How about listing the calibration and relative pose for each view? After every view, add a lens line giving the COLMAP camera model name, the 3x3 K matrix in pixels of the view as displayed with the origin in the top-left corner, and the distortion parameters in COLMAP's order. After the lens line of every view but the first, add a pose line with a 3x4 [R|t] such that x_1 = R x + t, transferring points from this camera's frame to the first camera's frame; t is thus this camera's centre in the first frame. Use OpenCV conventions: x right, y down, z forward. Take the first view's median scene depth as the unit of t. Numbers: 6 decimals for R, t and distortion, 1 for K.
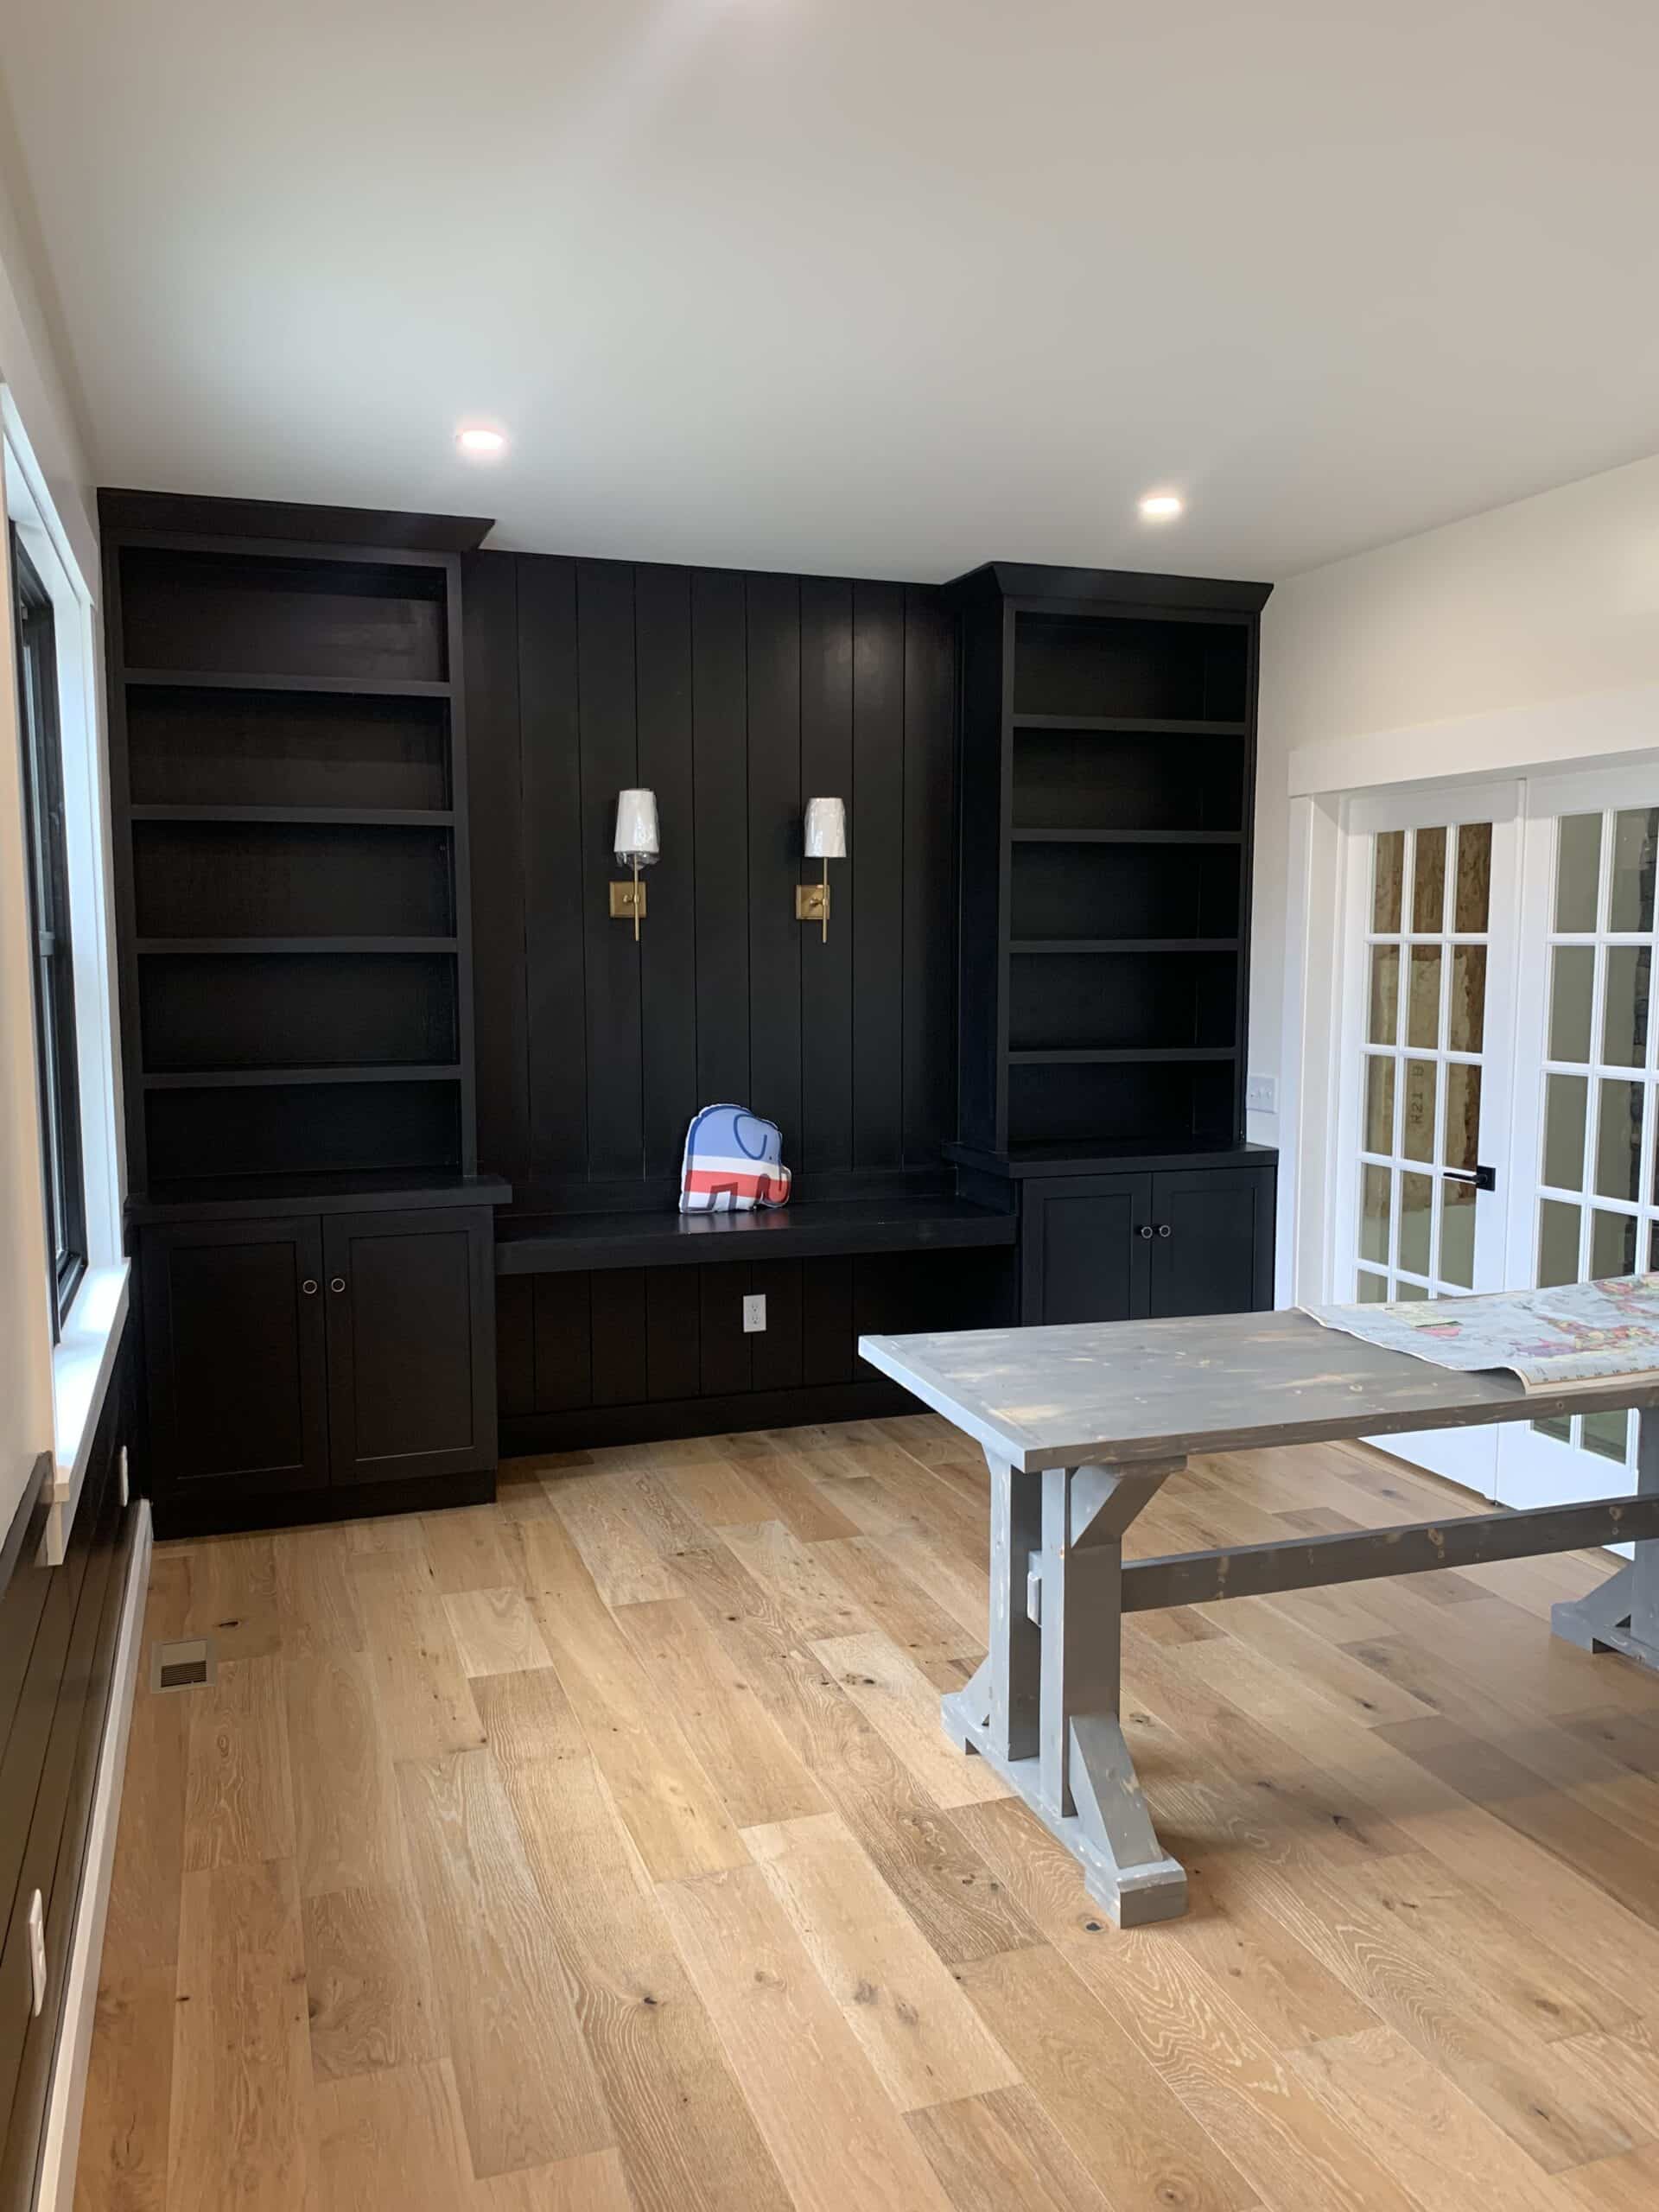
lens RADIAL K [[1687.8, 0, 833.2], [0, 1687.8, 1099.2], [0, 0, 1]] dist [-0.007213, -0.000610]
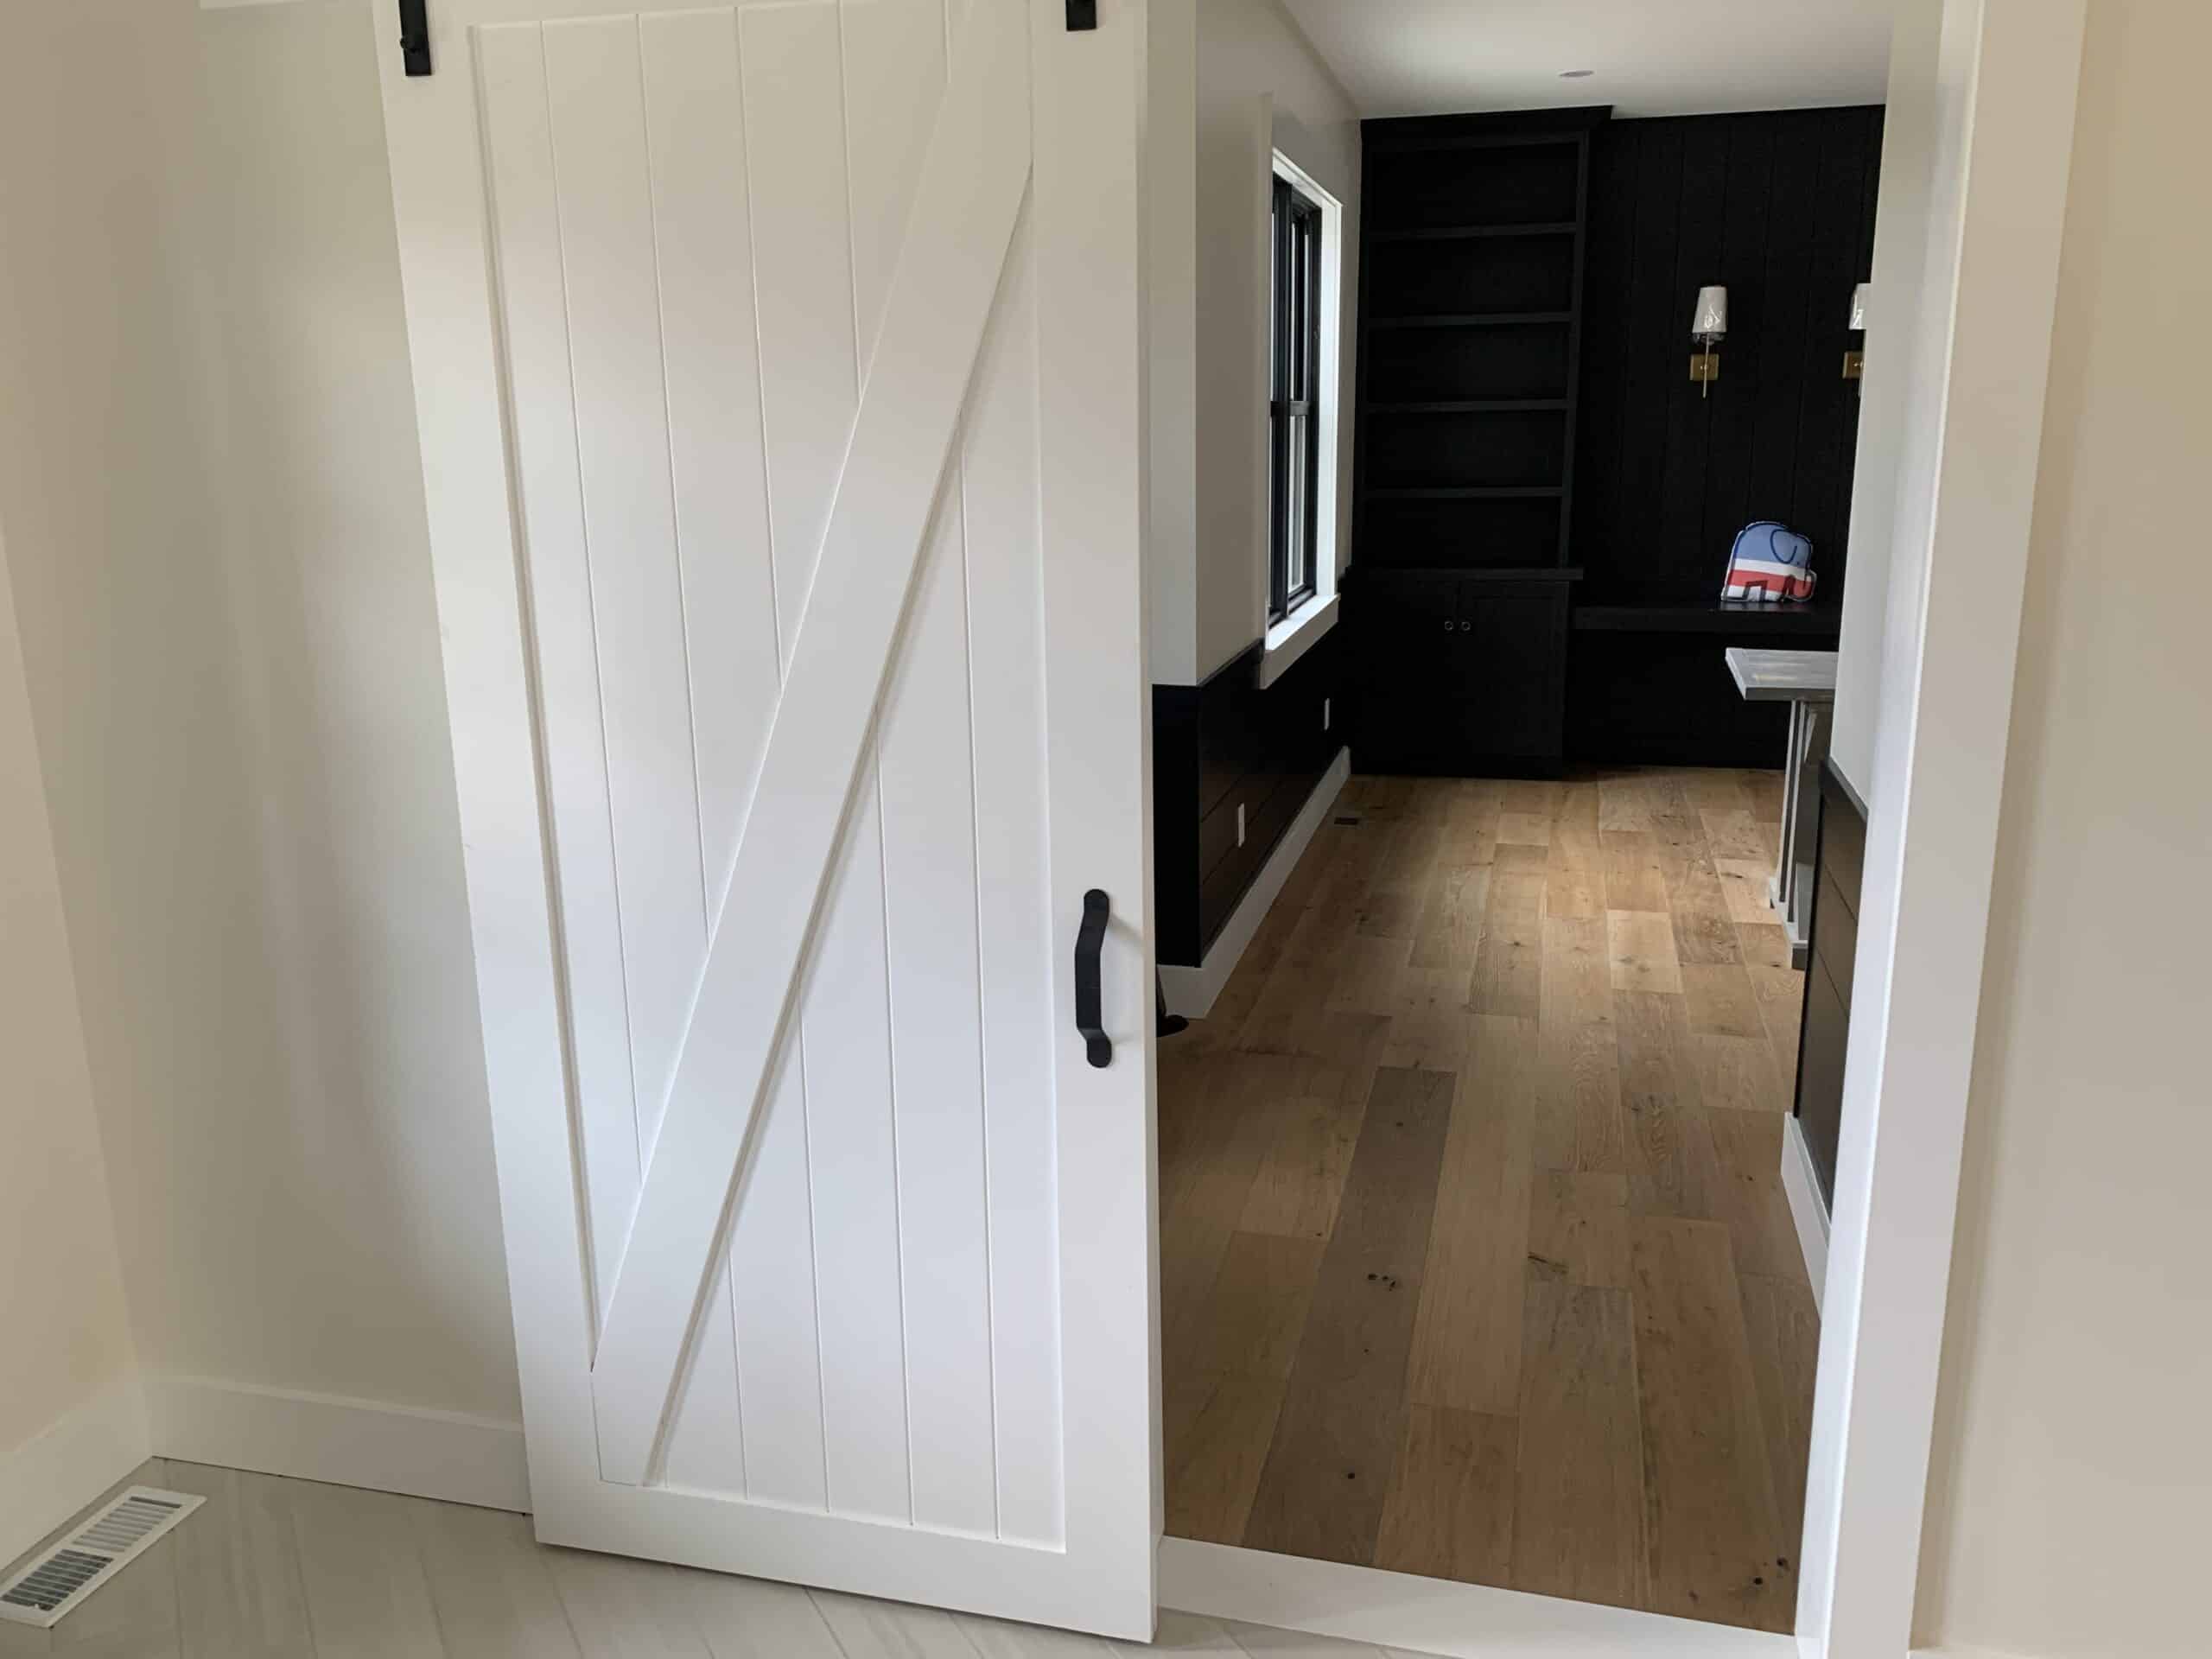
lens RADIAL K [[1687.8, 0, 1108.6], [0, 1687.8, 831.5], [0, 0, 1]] dist [-0.007213, -0.000610]
pose [[0.822965, 0.119021, -0.555484, 0.336148], [-0.034833, 0.986539, 0.159776, 0.060055], [0.567023, -0.112141, 0.816033, -0.506827]]
